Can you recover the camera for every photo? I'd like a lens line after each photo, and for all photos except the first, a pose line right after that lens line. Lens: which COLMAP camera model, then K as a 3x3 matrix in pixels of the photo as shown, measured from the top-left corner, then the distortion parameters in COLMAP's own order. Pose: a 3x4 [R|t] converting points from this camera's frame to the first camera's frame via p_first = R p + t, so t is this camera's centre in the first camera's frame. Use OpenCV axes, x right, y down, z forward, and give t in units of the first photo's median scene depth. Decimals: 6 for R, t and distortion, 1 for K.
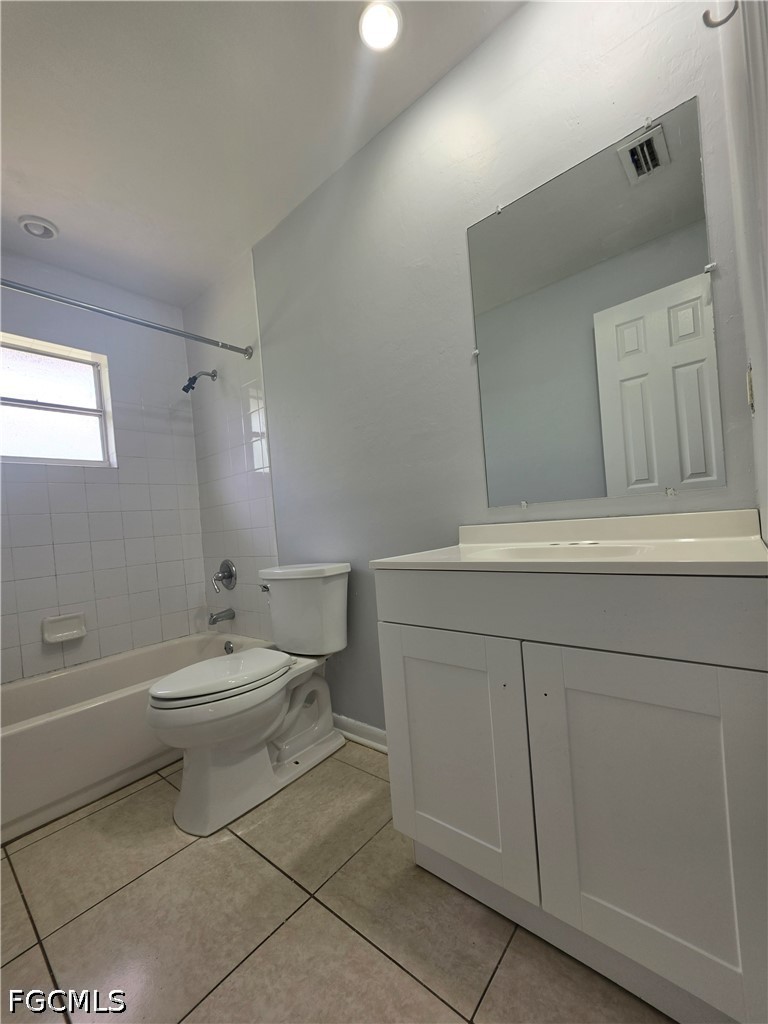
lens RADIAL K [[414.0, 0, 395.8], [0, 414.0, 526.1], [0, 0, 1]] dist [-0.001555, 0.000750]
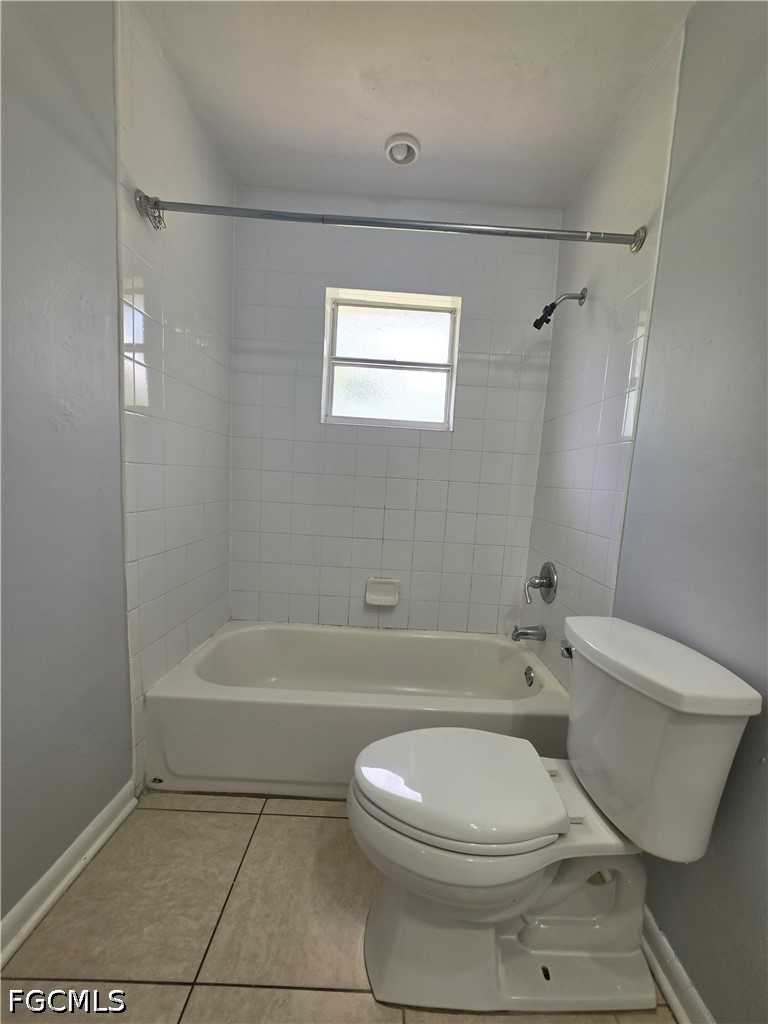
lens RADIAL K [[410.4, 0, 396.3], [0, 410.4, 526.6], [0, 0, 1]] dist [-0.000404, 0.000039]
pose [[0.631327, 0.208644, -0.746923, -0.069693], [-0.119904, 0.977809, 0.171792, -0.103742], [0.766192, -0.018898, 0.642334, 0.455300]]
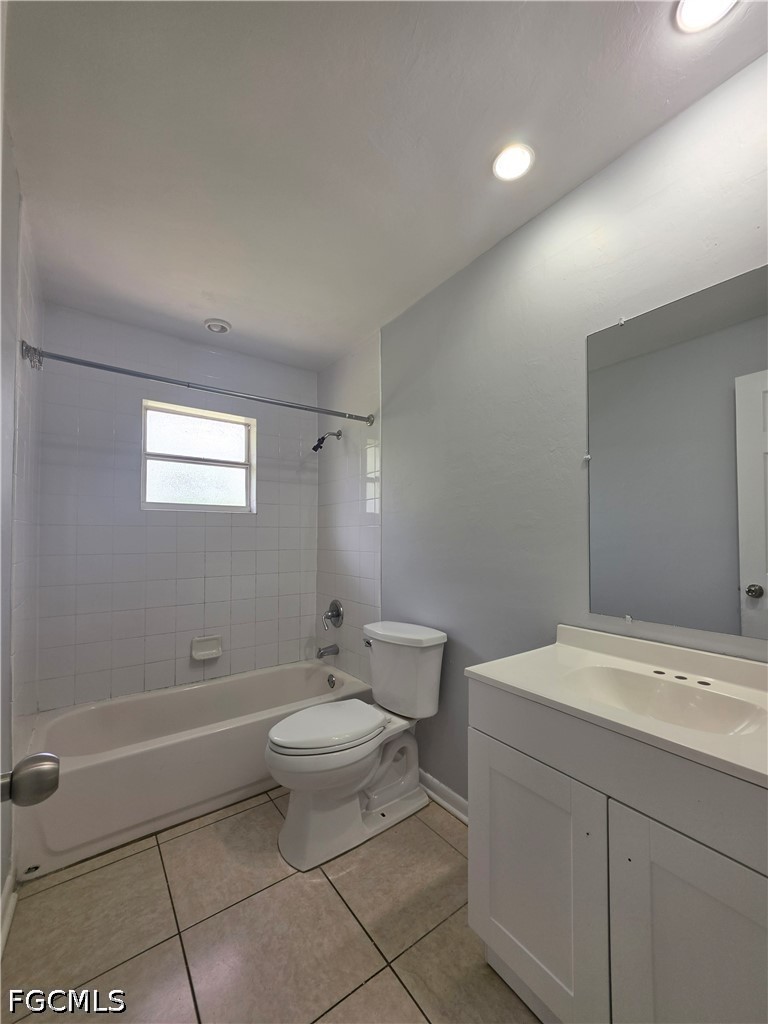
lens RADIAL K [[414.0, 0, 395.8], [0, 414.0, 526.1], [0, 0, 1]] dist [-0.001555, 0.000750]
pose [[0.968309, 0.073901, -0.238570, -0.004497], [-0.079809, 0.996695, -0.015186, -0.158040], [0.236659, 0.033744, 0.971007, -0.065850]]
